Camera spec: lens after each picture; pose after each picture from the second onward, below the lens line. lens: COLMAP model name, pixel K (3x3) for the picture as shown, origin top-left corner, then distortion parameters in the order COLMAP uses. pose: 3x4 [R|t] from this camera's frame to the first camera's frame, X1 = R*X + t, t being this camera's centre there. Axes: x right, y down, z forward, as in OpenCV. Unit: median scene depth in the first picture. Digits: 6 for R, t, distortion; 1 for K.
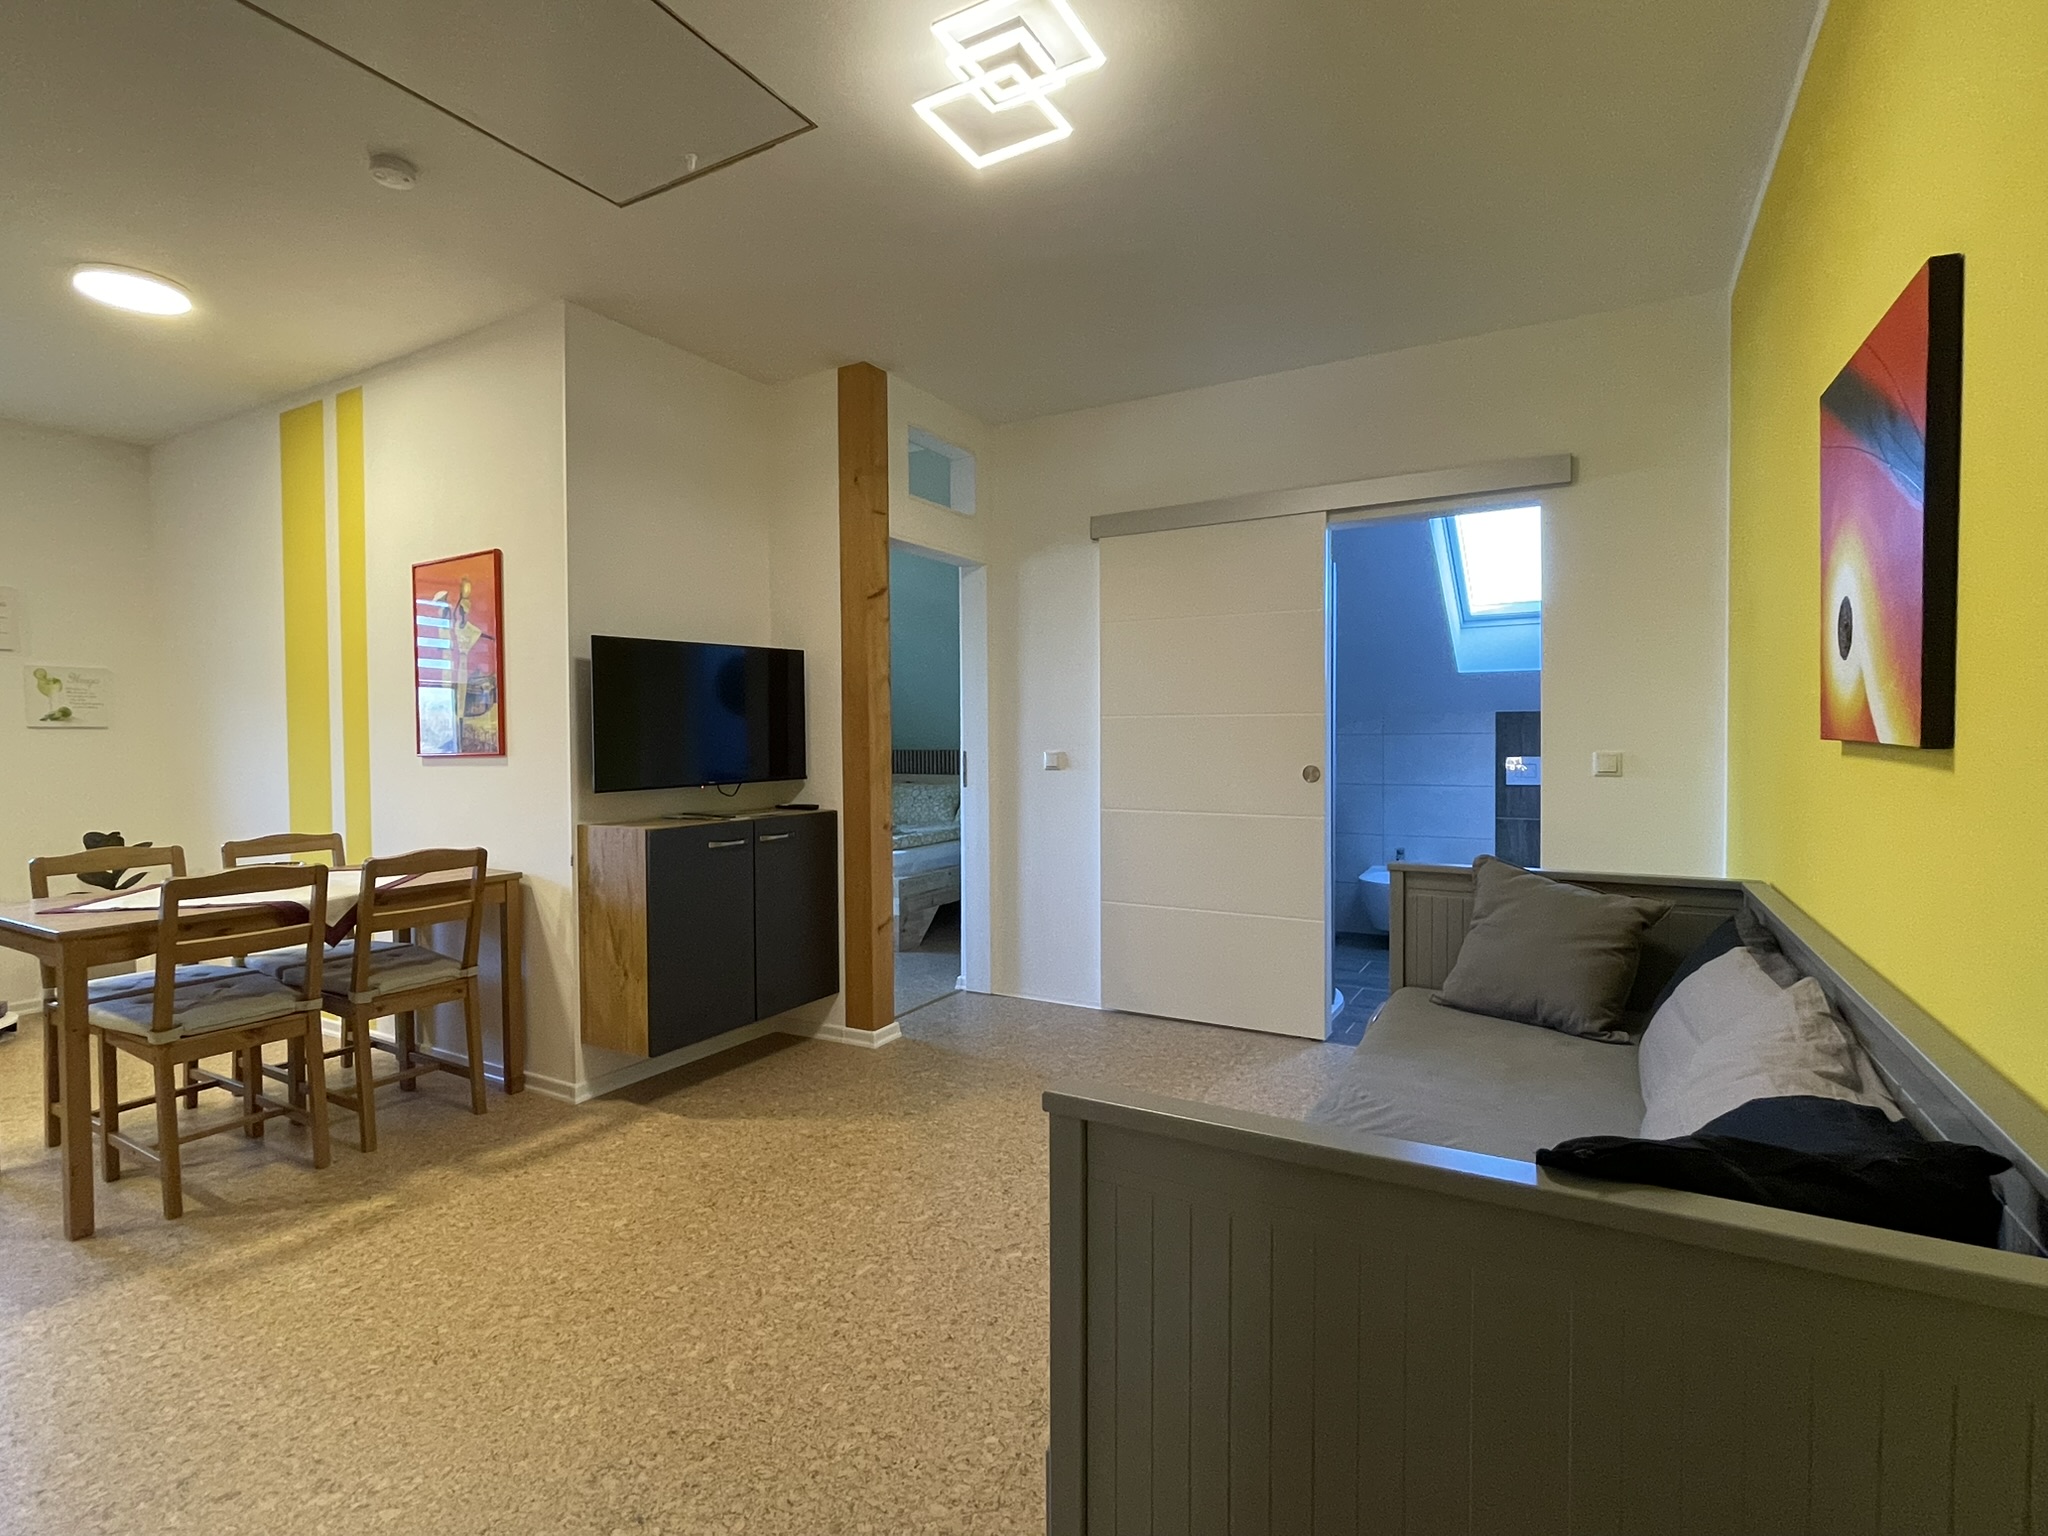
lens RADIAL K [[979.2, 0, 1024.0], [0, 979.2, 768.0], [0, 0, 1]] dist [-0.000333, -0.000006]
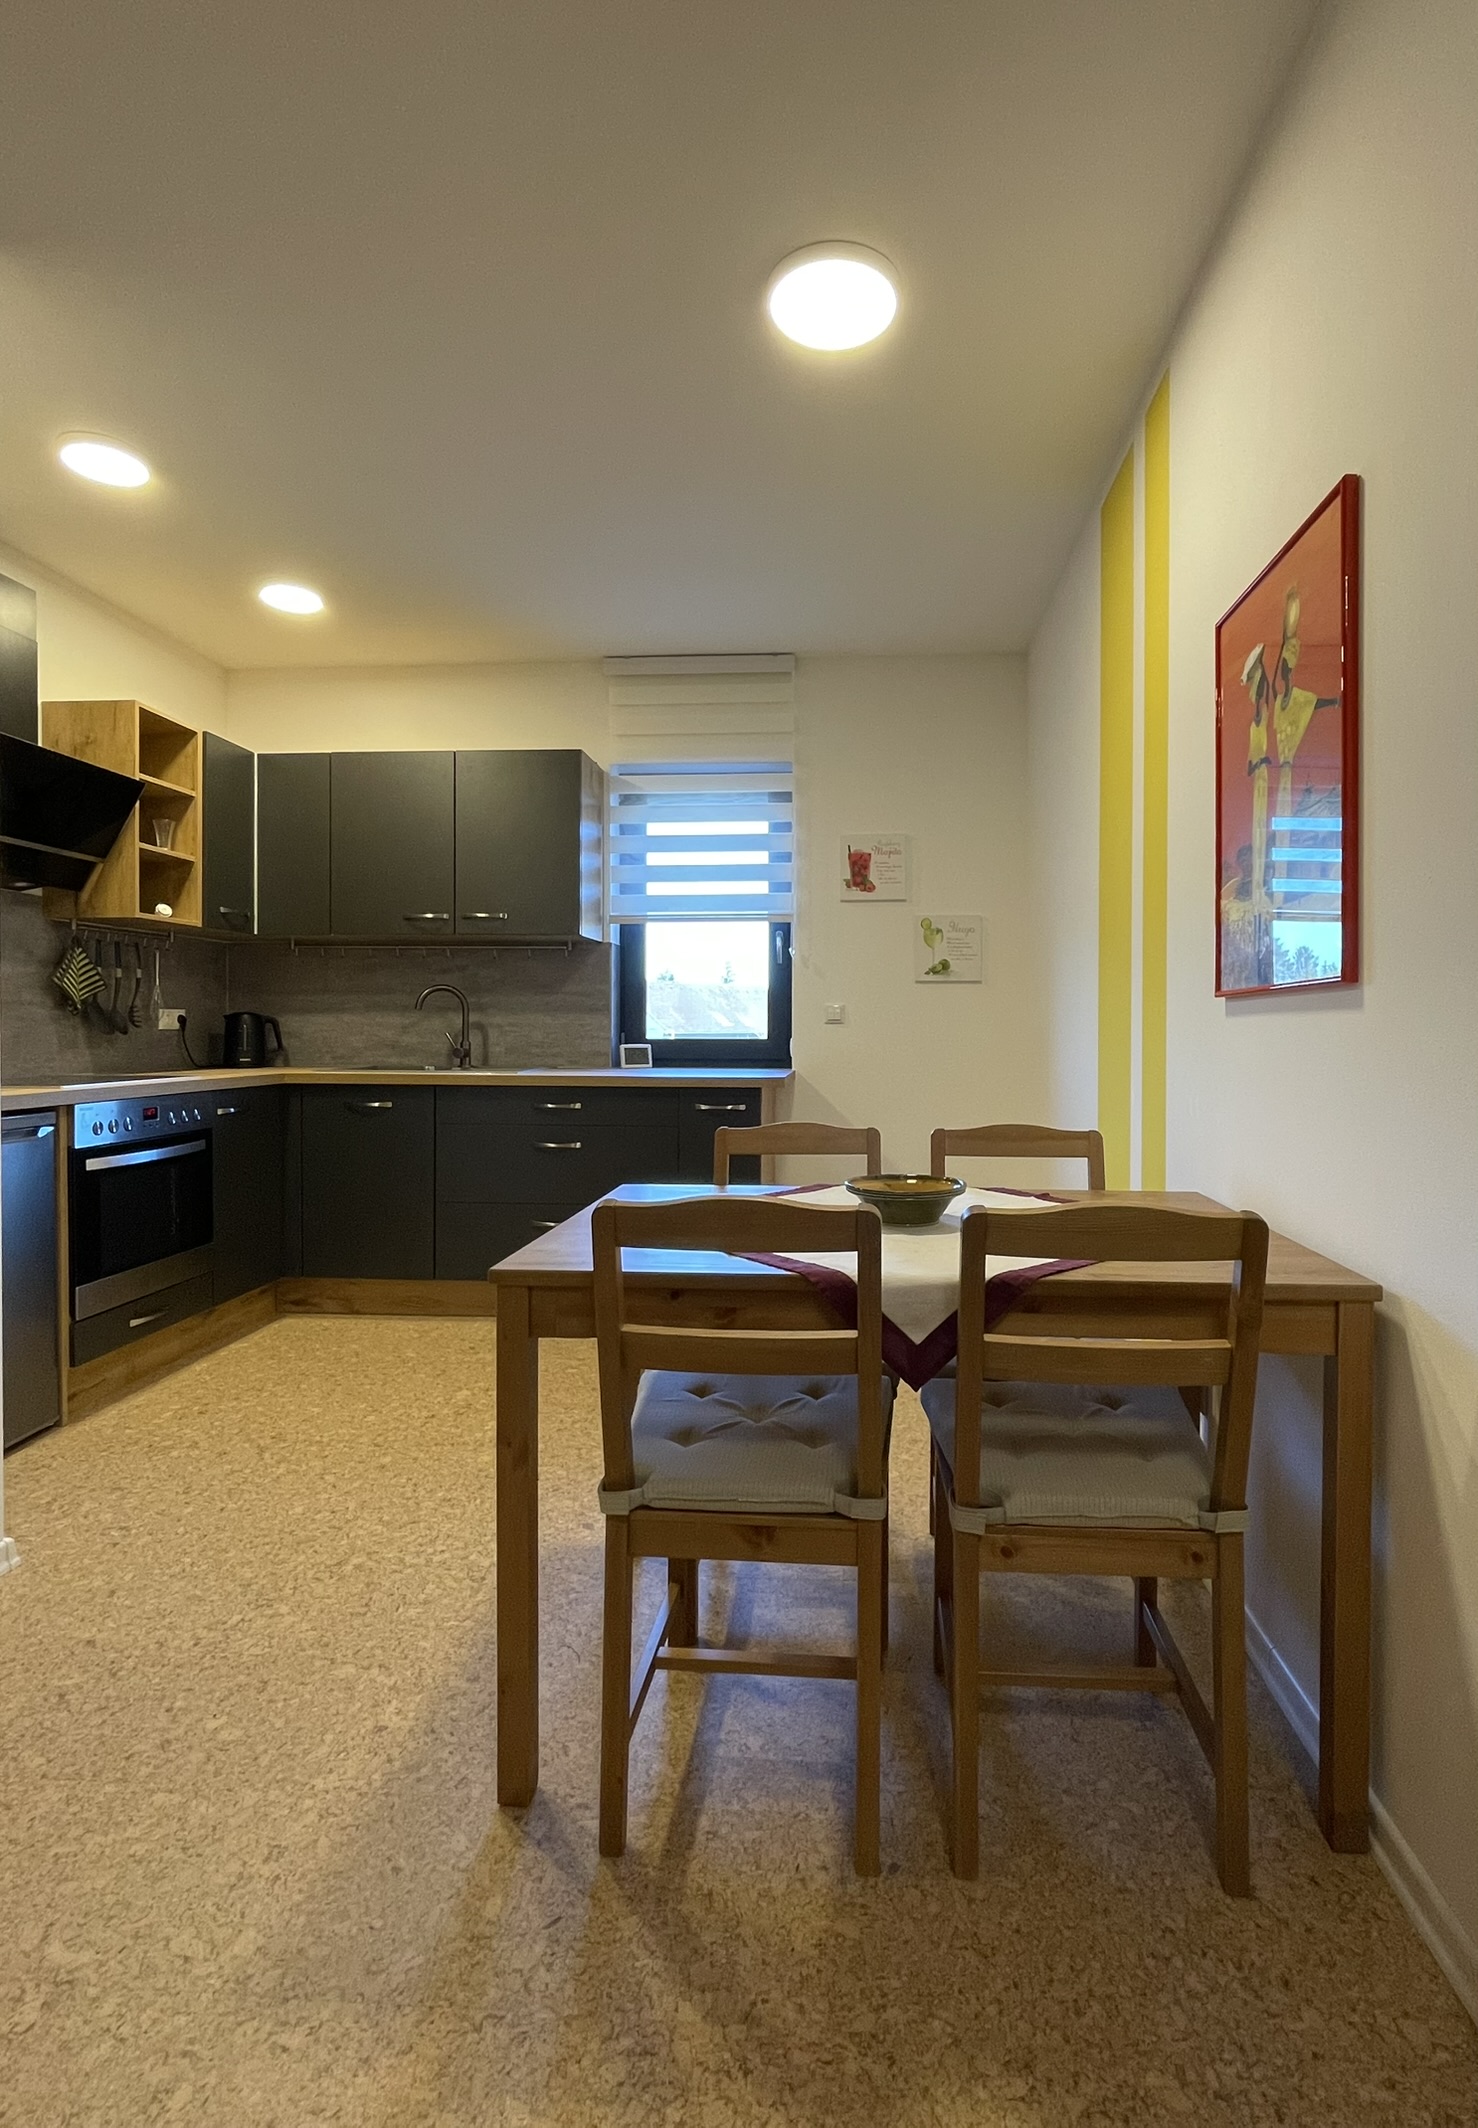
lens RADIAL K [[1004.6, 0, 787.4], [0, 1004.6, 1031.5], [0, 0, 1]] dist [-0.001987, -0.000730]
pose [[0.434195, 0.013412, -0.900719, -0.278059], [-0.035424, 0.999370, -0.002195, 0.017961], [0.900122, 0.032860, 0.434397, 0.654232]]
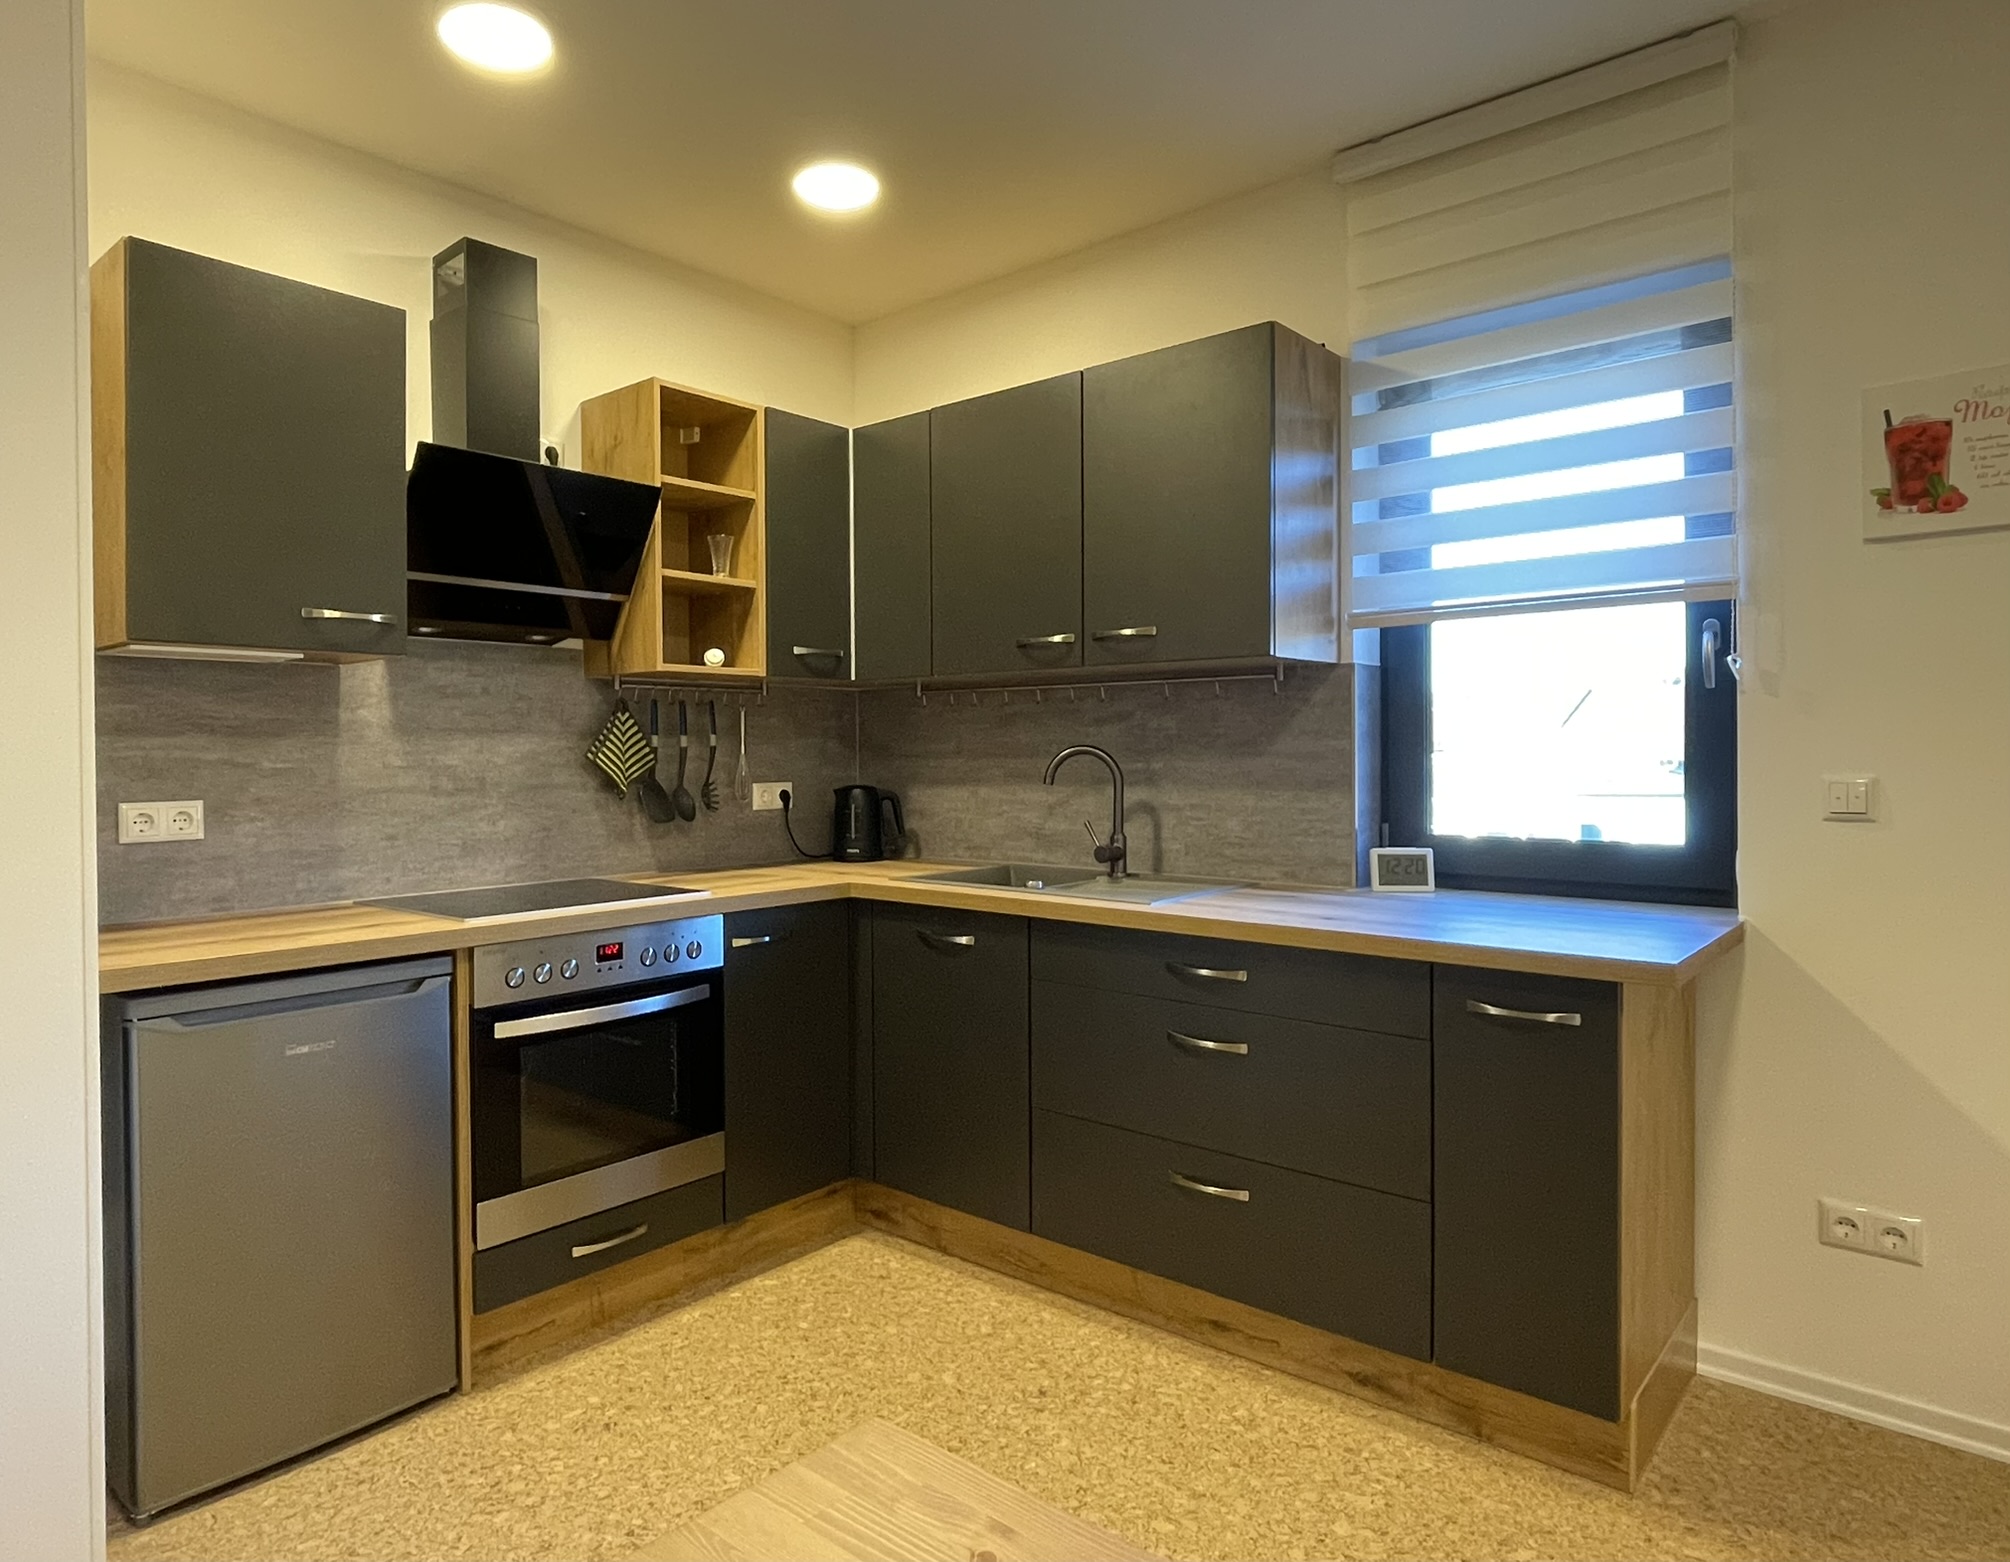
lens RADIAL K [[1177.1, 0, 999.4], [0, 1177.1, 750.5], [0, 0, 1]] dist [0.030533, -0.043532]
pose [[-0.201699, 0.012787, -0.979364, -0.733287], [-0.021869, 0.999607, 0.017556, -0.047941], [0.979203, 0.024959, -0.201340, 0.978946]]
